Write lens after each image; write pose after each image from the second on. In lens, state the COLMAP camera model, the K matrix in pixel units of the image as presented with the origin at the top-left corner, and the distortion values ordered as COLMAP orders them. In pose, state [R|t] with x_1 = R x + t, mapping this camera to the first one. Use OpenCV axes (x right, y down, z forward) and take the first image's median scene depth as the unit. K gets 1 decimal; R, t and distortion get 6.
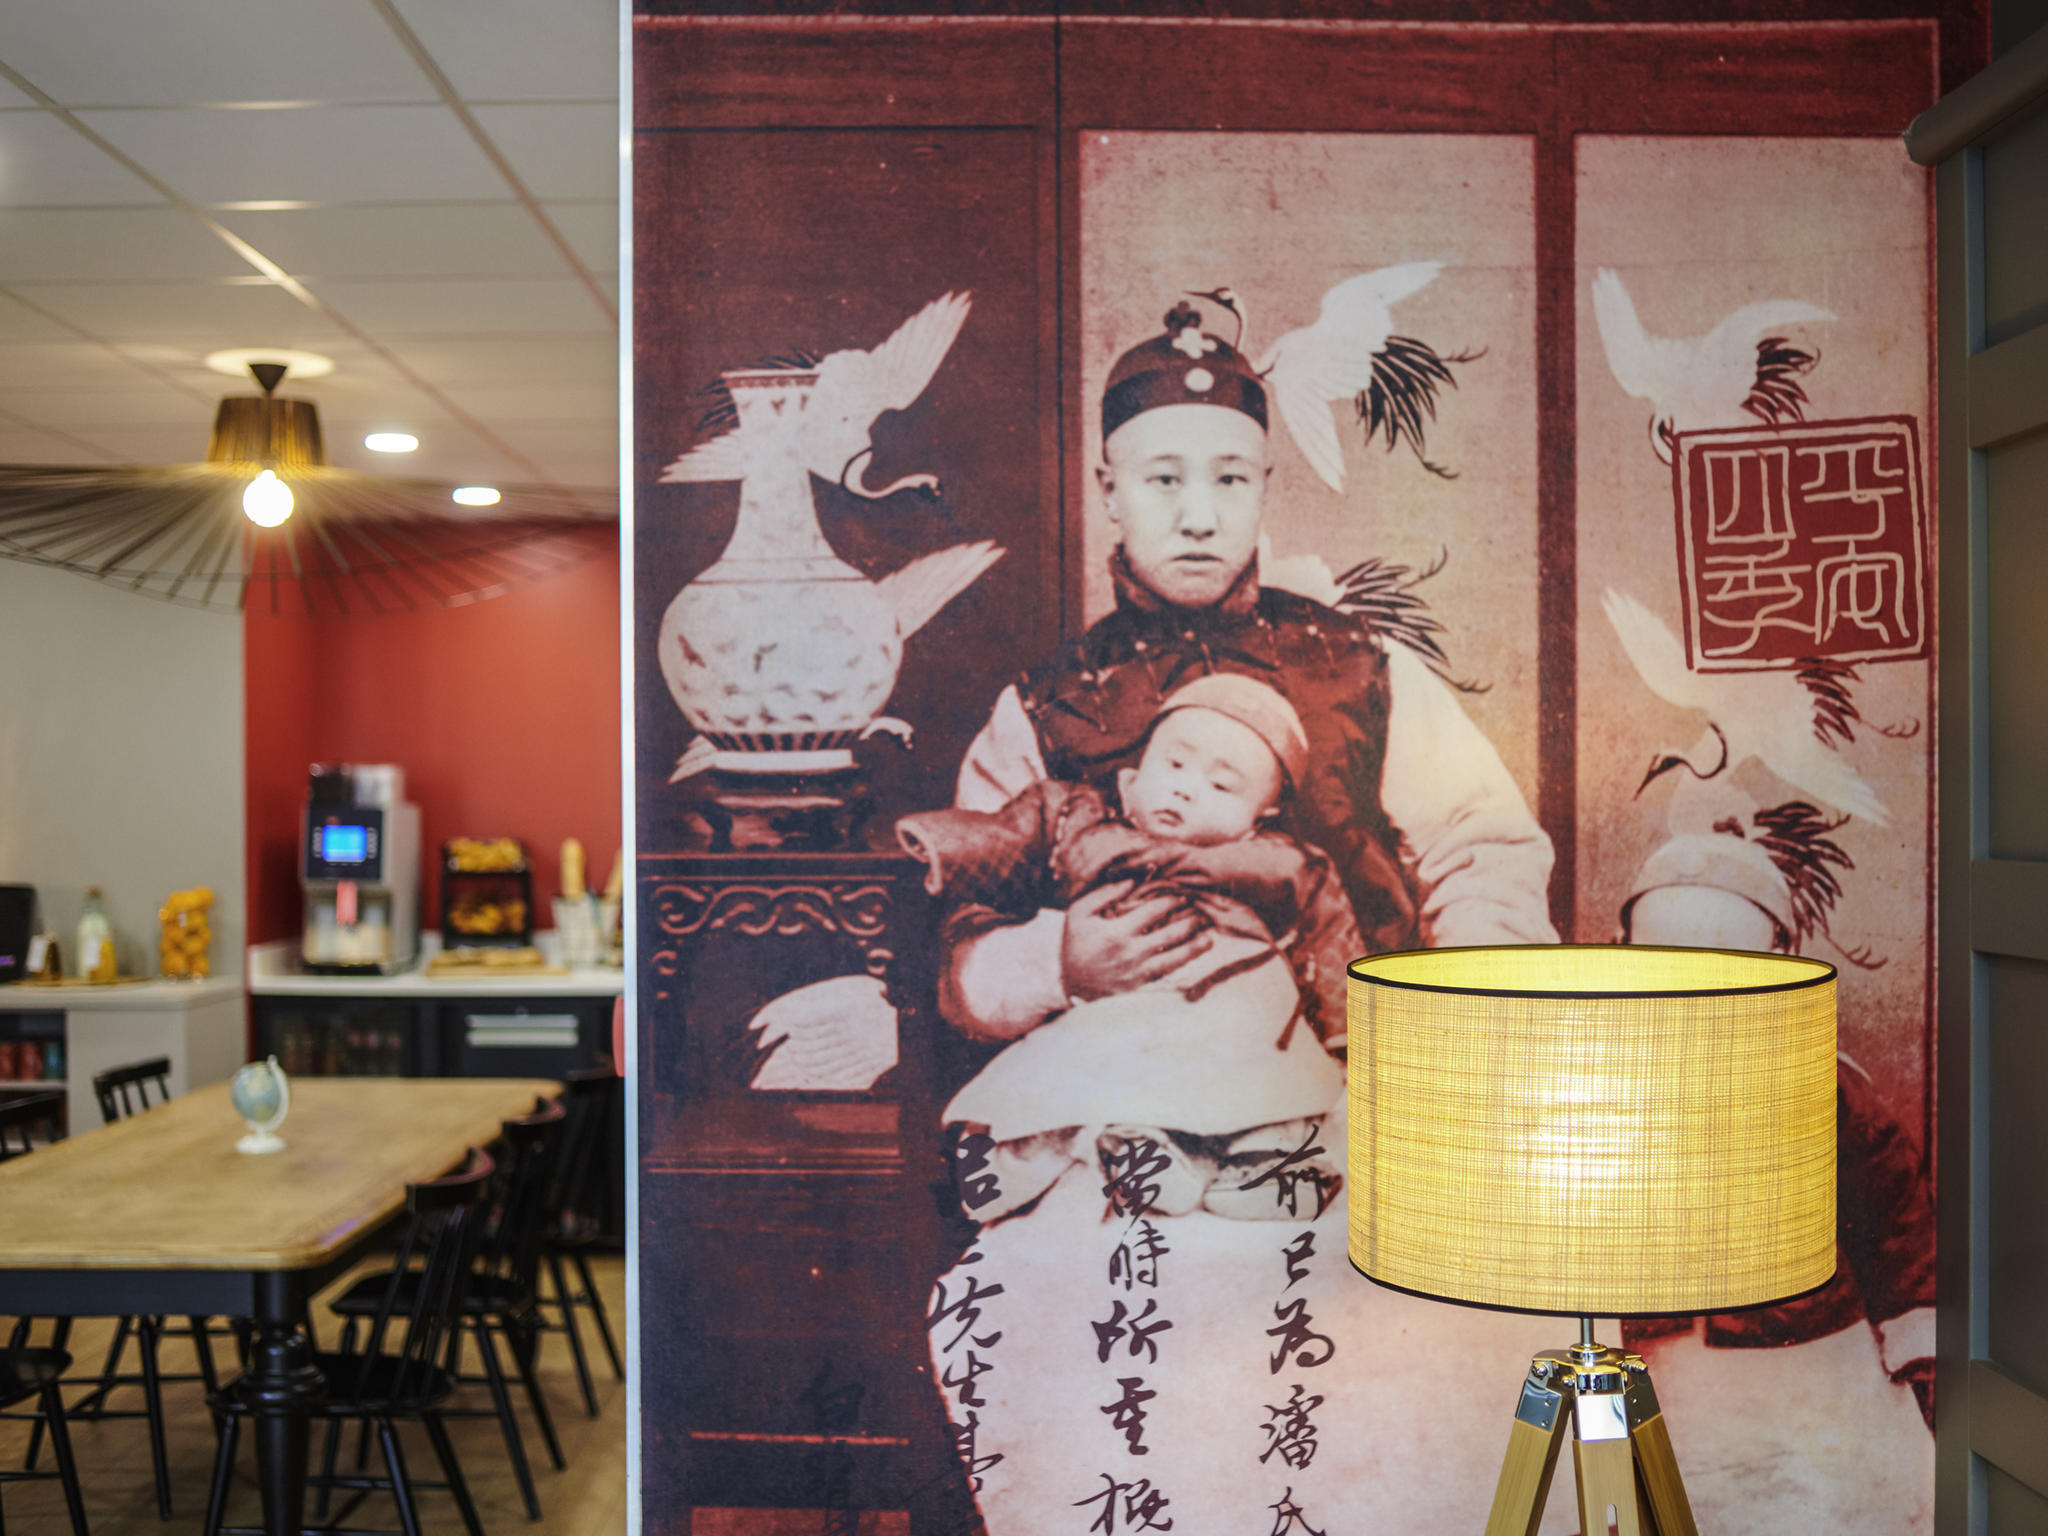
lens RADIAL K [[2338.7, 0, 1067.3], [0, 2338.7, 864.2], [0, 0, 1]] dist [-0.068815, 0.000000]
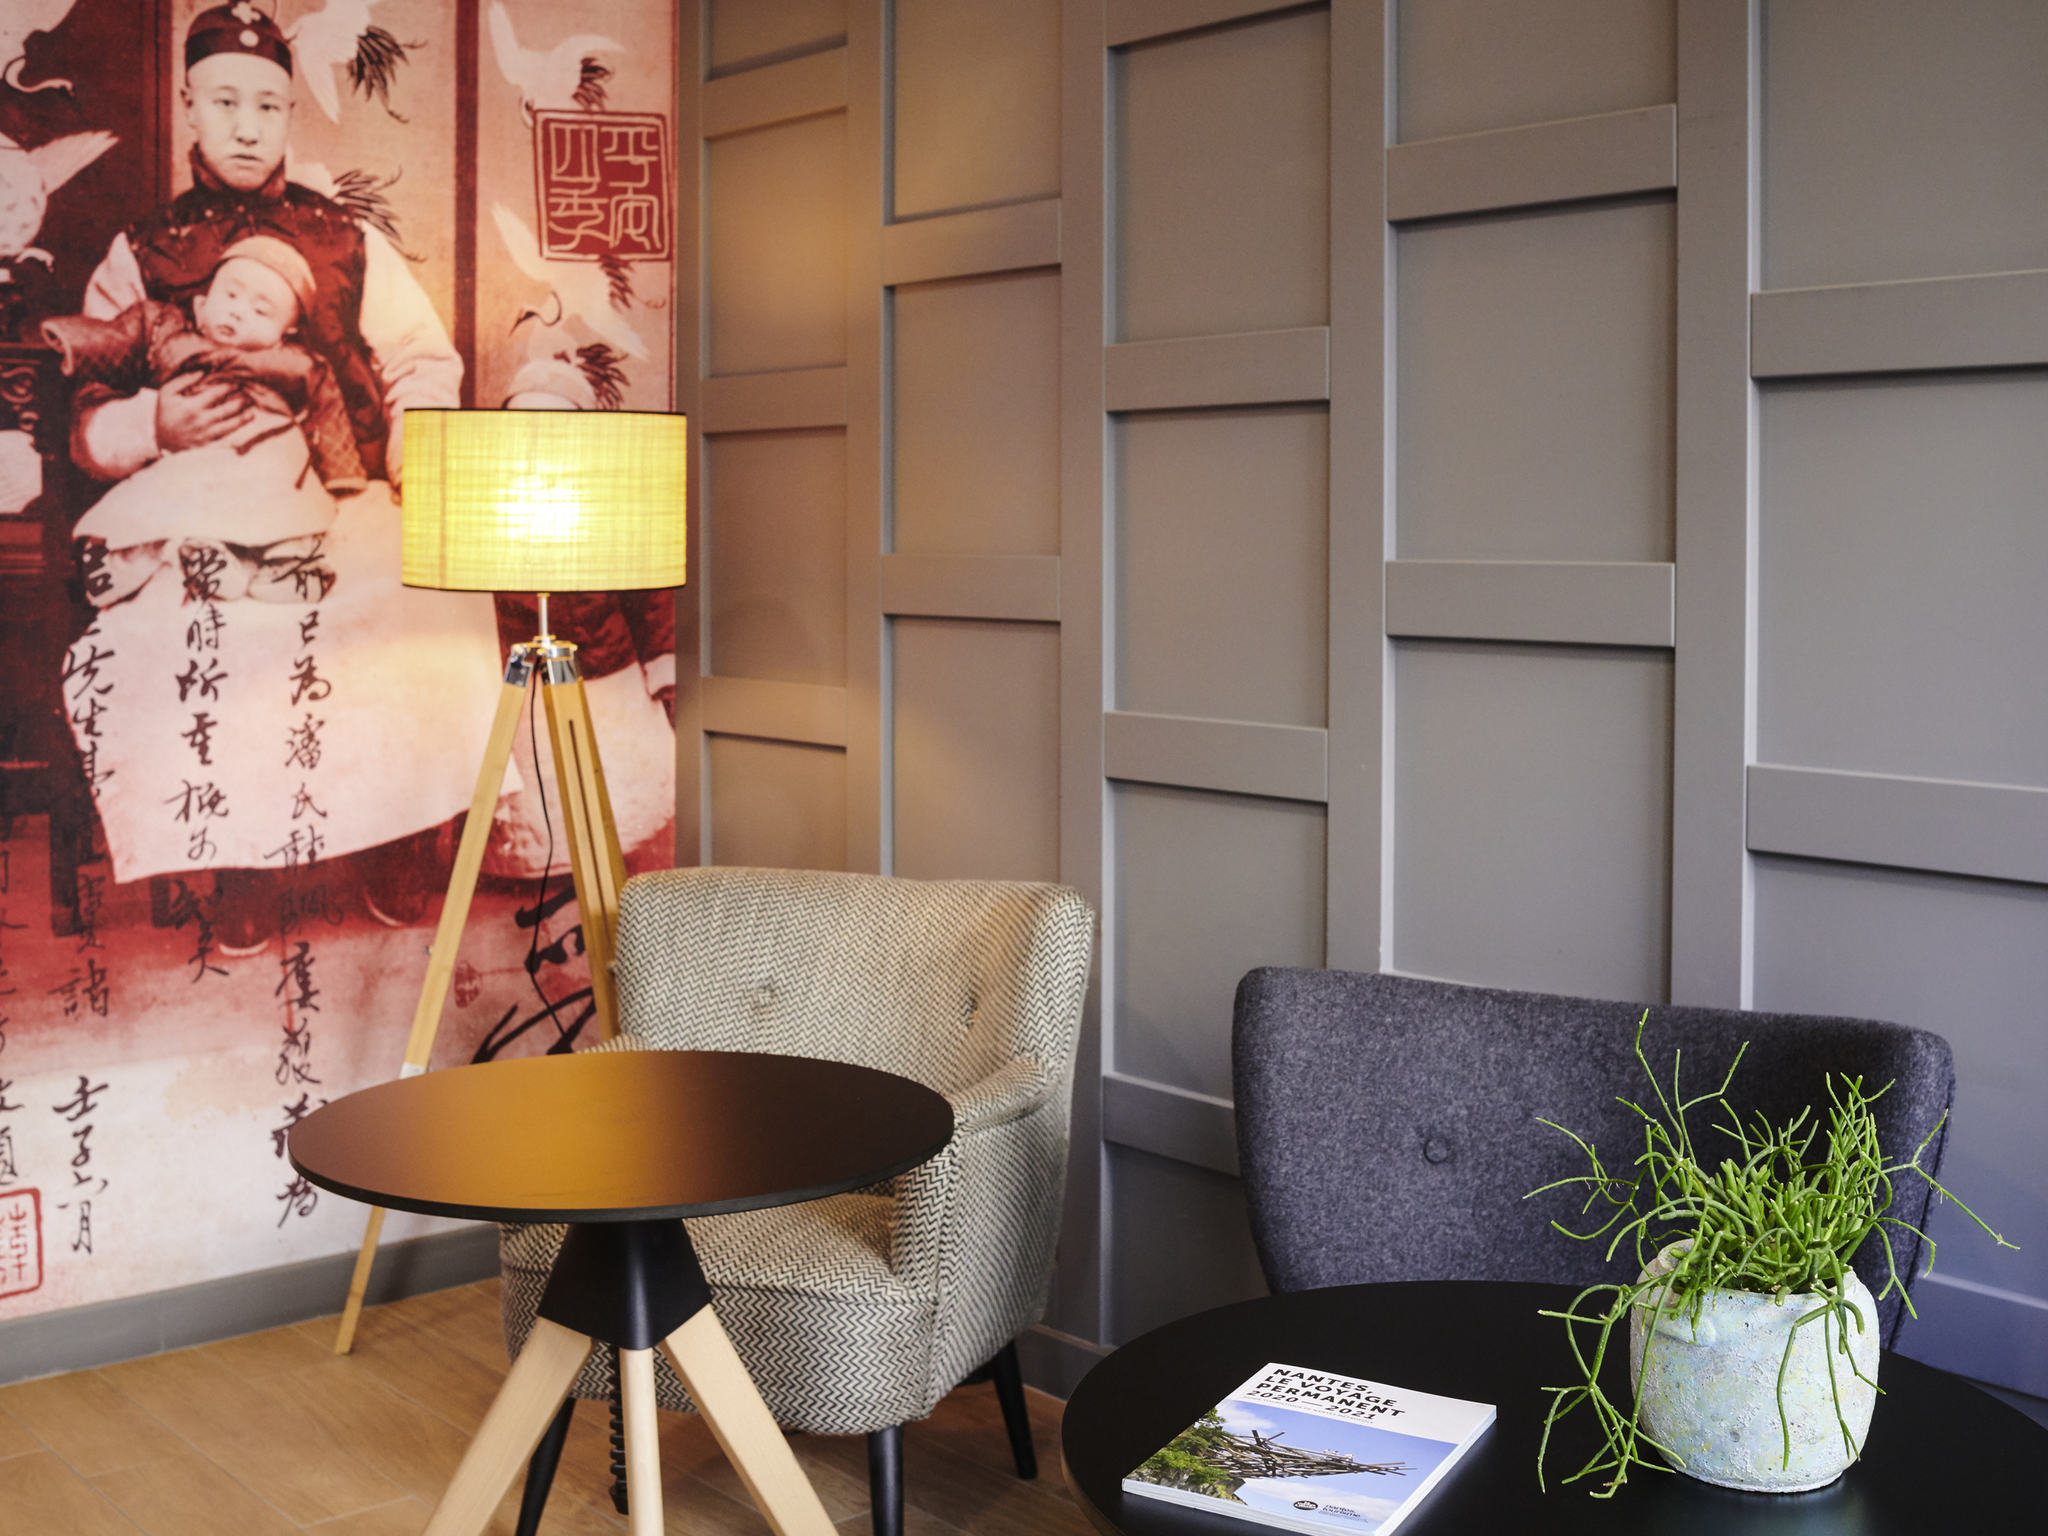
lens RADIAL K [[2338.7, 0, 1027.5], [0, 2338.7, 760.7], [0, 0, 1]] dist [-0.068815, 0.000000]
pose [[0.771456, -0.050896, 0.634244, -0.517443], [0.008636, 0.997541, 0.069545, 0.157030], [-0.636224, -0.048174, 0.769999, -0.483848]]
